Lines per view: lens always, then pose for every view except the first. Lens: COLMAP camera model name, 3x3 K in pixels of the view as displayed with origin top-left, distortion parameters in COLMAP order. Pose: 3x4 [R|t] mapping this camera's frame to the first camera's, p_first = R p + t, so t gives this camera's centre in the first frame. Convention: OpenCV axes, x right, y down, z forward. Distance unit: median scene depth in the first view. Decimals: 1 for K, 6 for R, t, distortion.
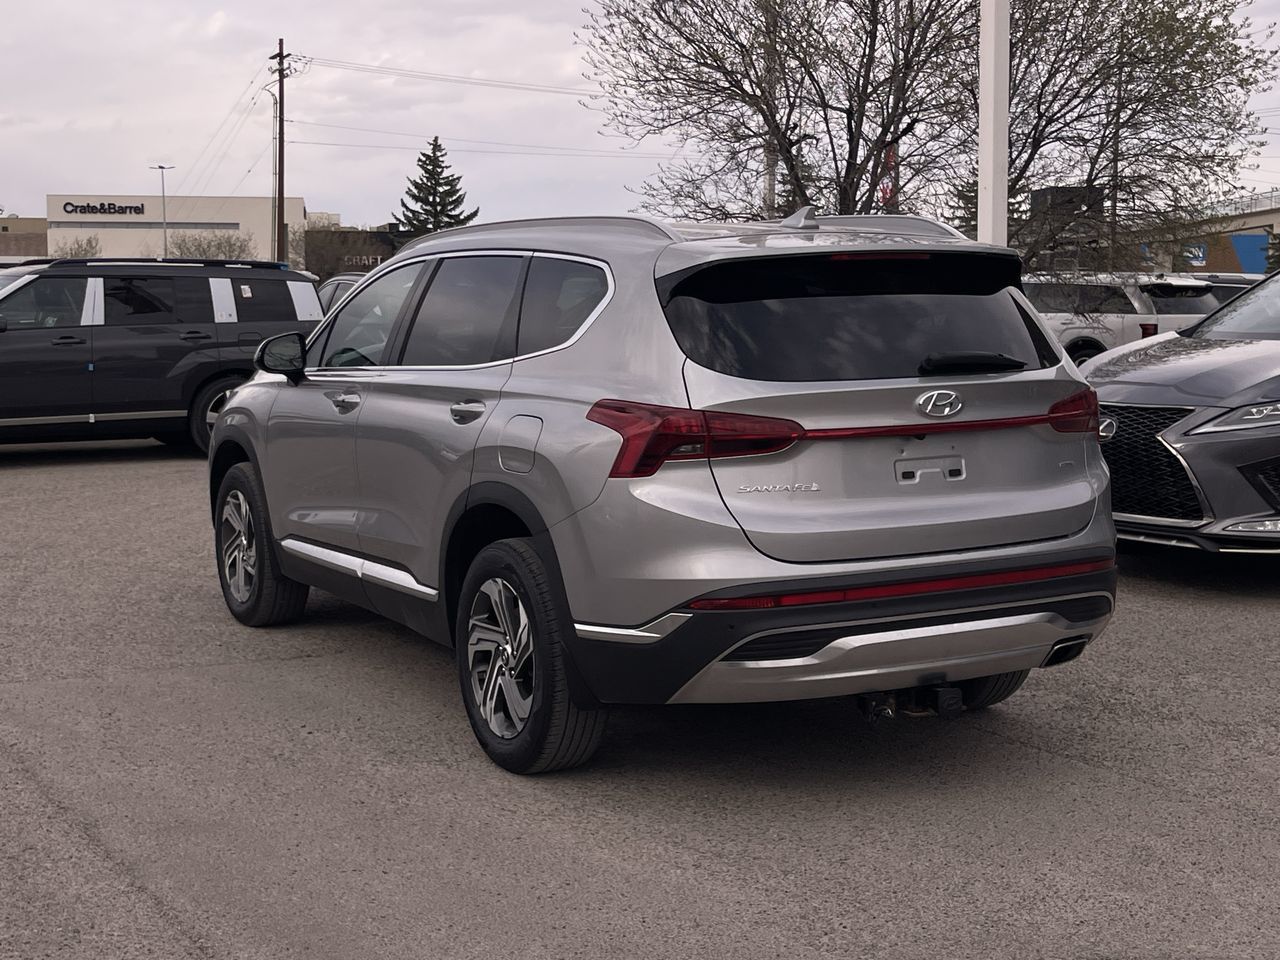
lens RADIAL K [[1831.4, 0, 641.0], [0, 1831.4, 449.4], [0, 0, 1]] dist [0.105632, -0.296664]
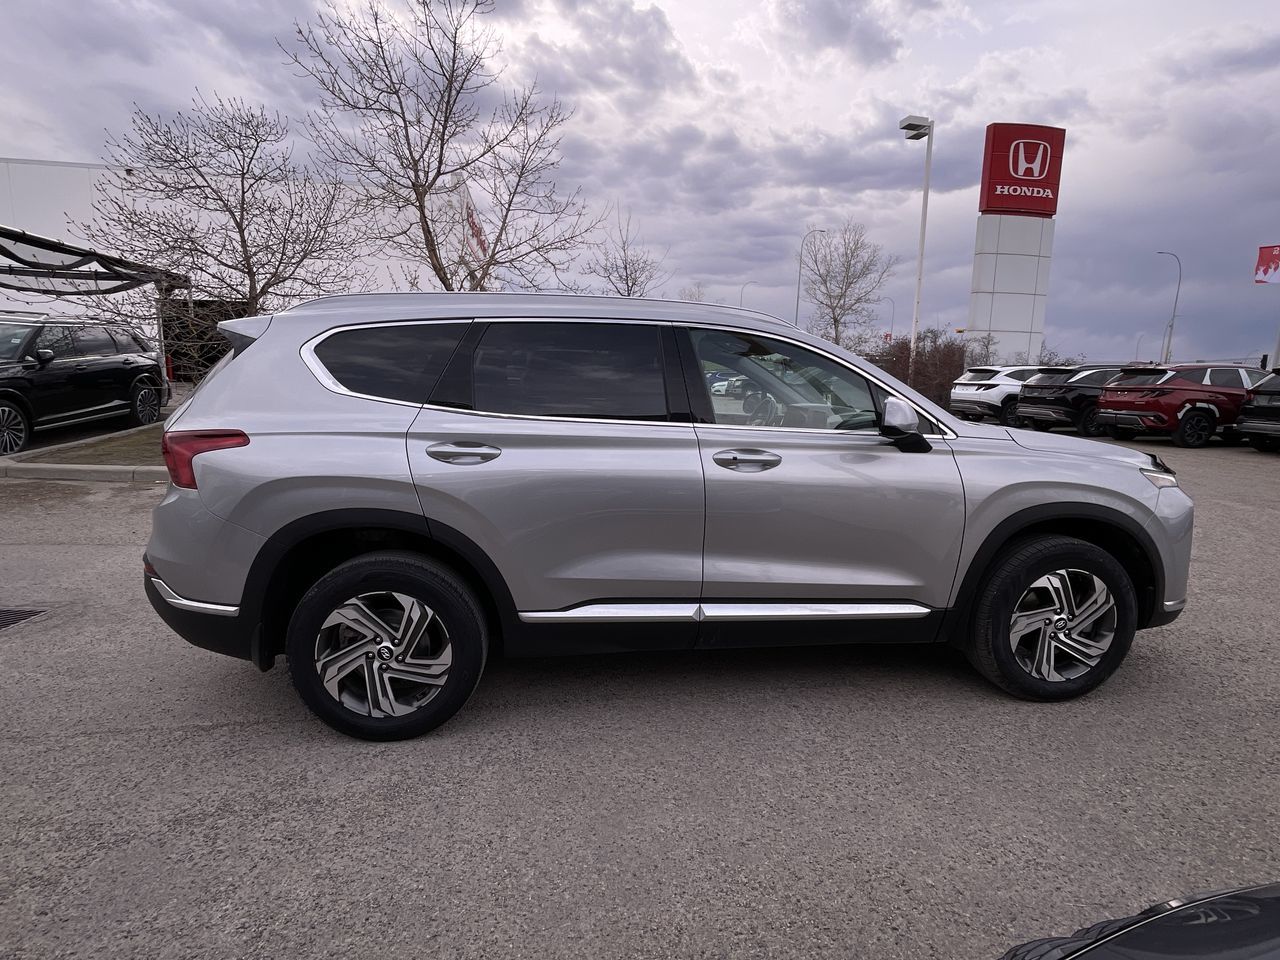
lens RADIAL K [[667.6, 0, 643.4], [0, 667.6, 486.9], [0, 0, 1]] dist [-0.009062, -0.000489]
pose [[-0.381674, 0.148734, -0.912252, 0.526799], [-0.092173, 0.975924, 0.197679, -0.113719], [0.919690, 0.159534, -0.358775, 1.445519]]
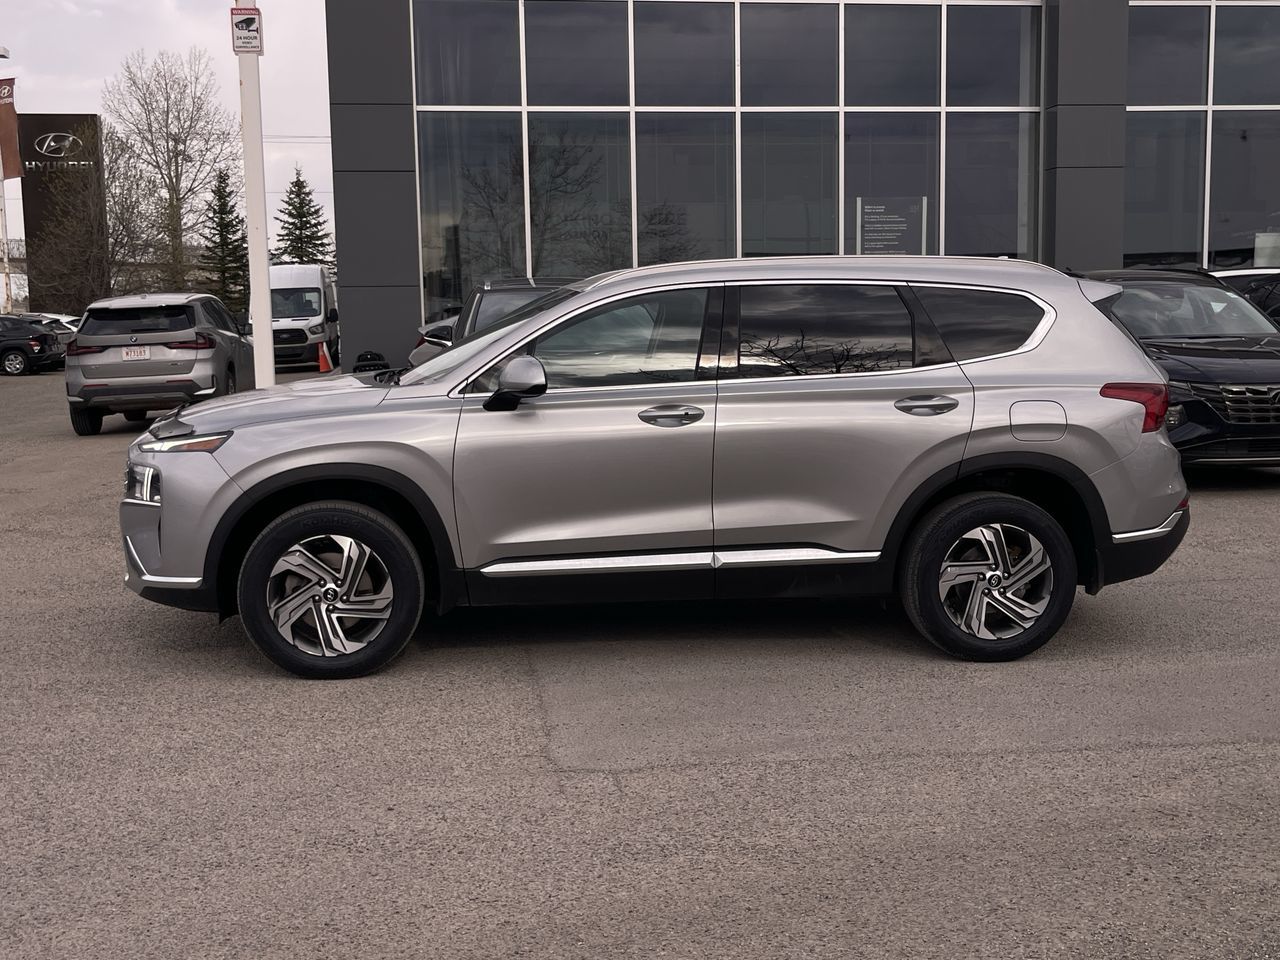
lens RADIAL K [[1434.2, 0, 656.5], [0, 1434.2, 479.3], [0, 0, 1]] dist [0.057599, -0.048041]
pose [[0.374394, -0.102614, 0.921575, -1.140325], [0.082346, 0.993611, 0.077182, -0.064678], [-0.923606, 0.046992, 0.380452, 0.817002]]
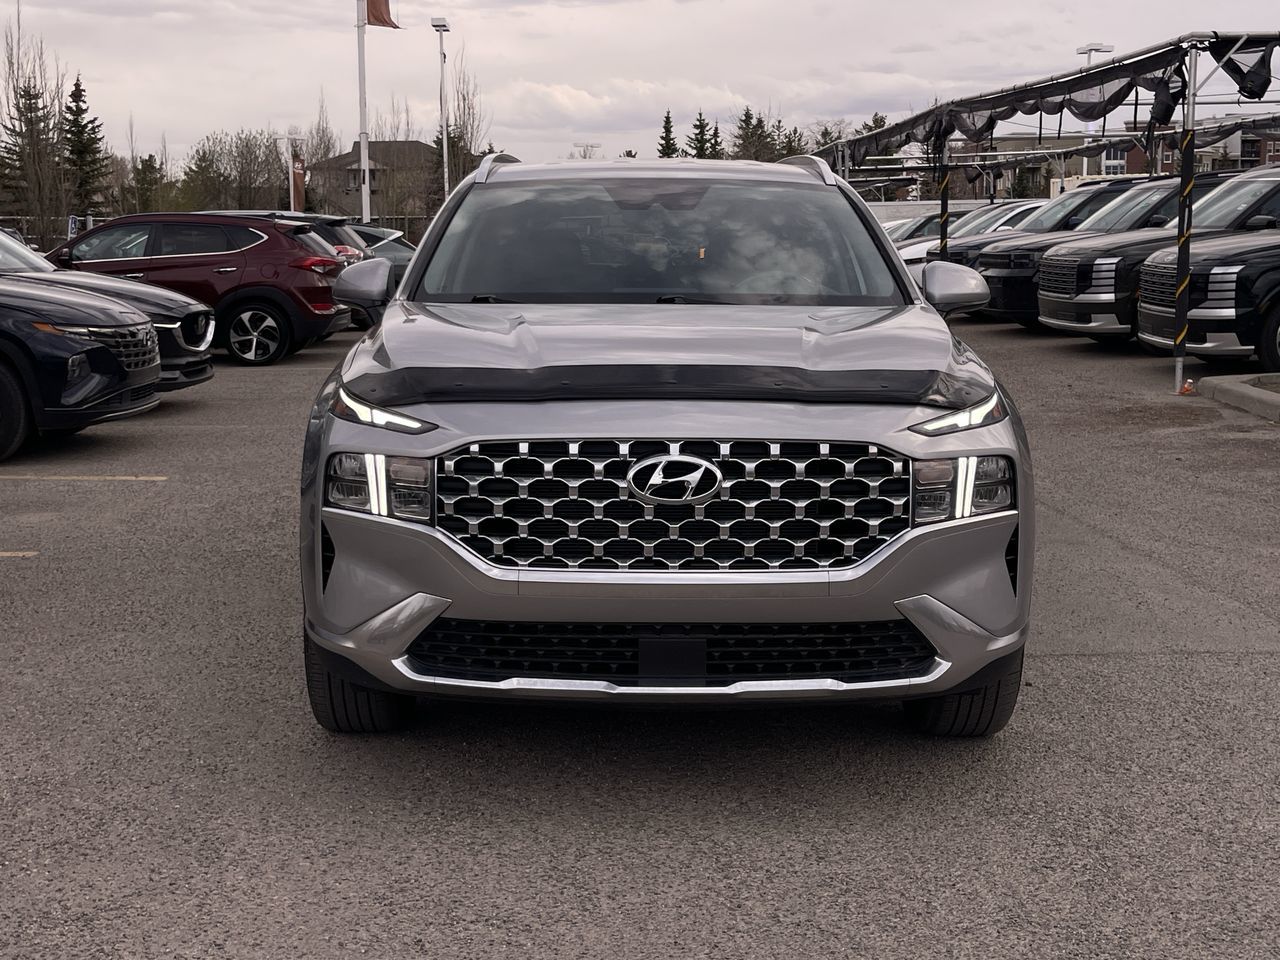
lens RADIAL K [[1613.2, 0, 640.0], [0, 1613.2, 480.0], [0, 0, 1]] dist [0.087601, -0.193933]
pose [[-0.864777, -0.053093, 0.499342, -0.548834], [0.057907, 0.977217, 0.204190, -0.156441], [-0.498806, 0.205494, -0.842000, 2.153347]]
